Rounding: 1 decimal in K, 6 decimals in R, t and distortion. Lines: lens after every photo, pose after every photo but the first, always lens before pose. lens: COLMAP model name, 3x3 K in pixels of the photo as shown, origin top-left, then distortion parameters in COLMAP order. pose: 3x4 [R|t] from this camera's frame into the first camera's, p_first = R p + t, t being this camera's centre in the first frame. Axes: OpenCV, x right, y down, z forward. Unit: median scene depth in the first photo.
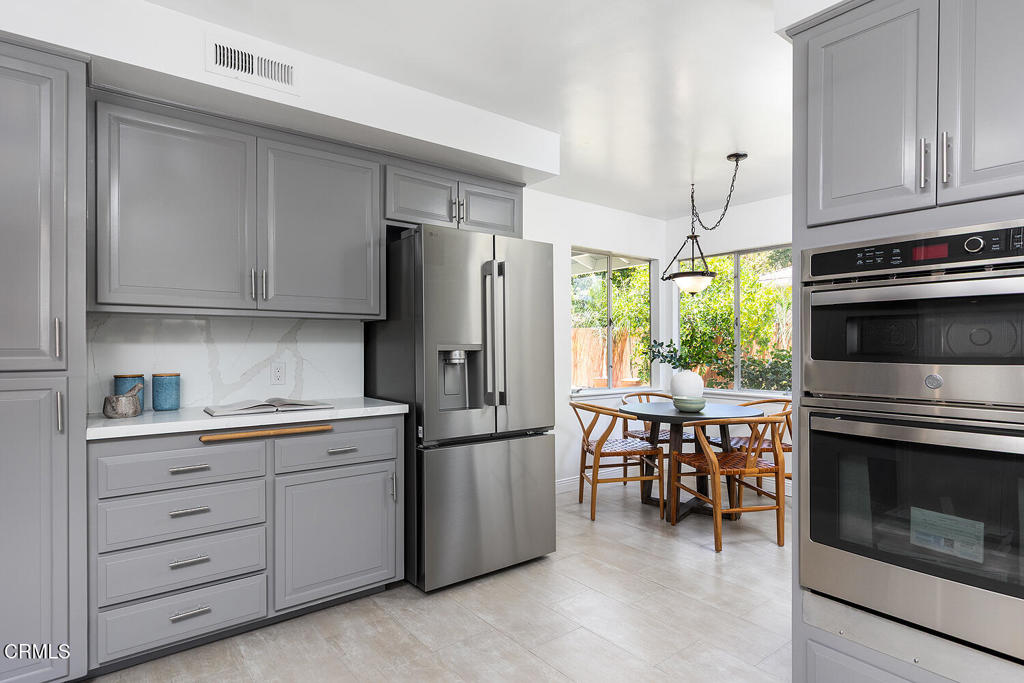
lens RADIAL K [[540.1, 0, 508.7], [0, 540.1, 341.7], [0, 0, 1]] dist [0.001753, -0.000794]
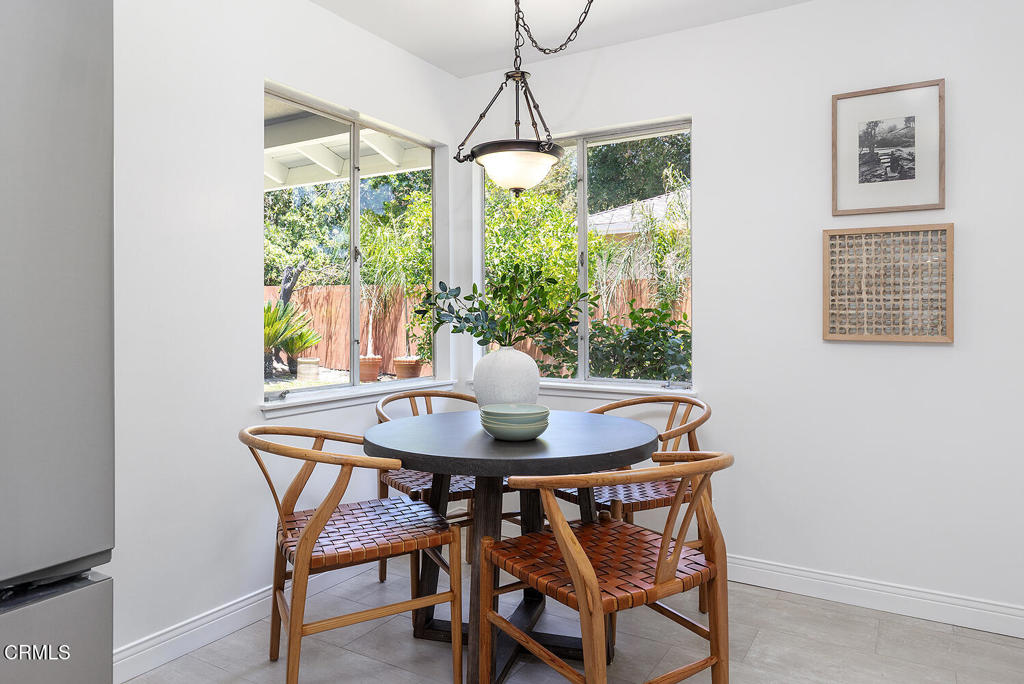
lens RADIAL K [[677.1, 0, 500.3], [0, 677.1, 315.4], [0, 0, 1]] dist [-0.023340, -0.003050]
pose [[0.938451, -0.001758, 0.345408, 0.113933], [-0.001463, 0.999958, 0.009065, 0.018248], [-0.345410, -0.009012, 0.938409, 0.425943]]
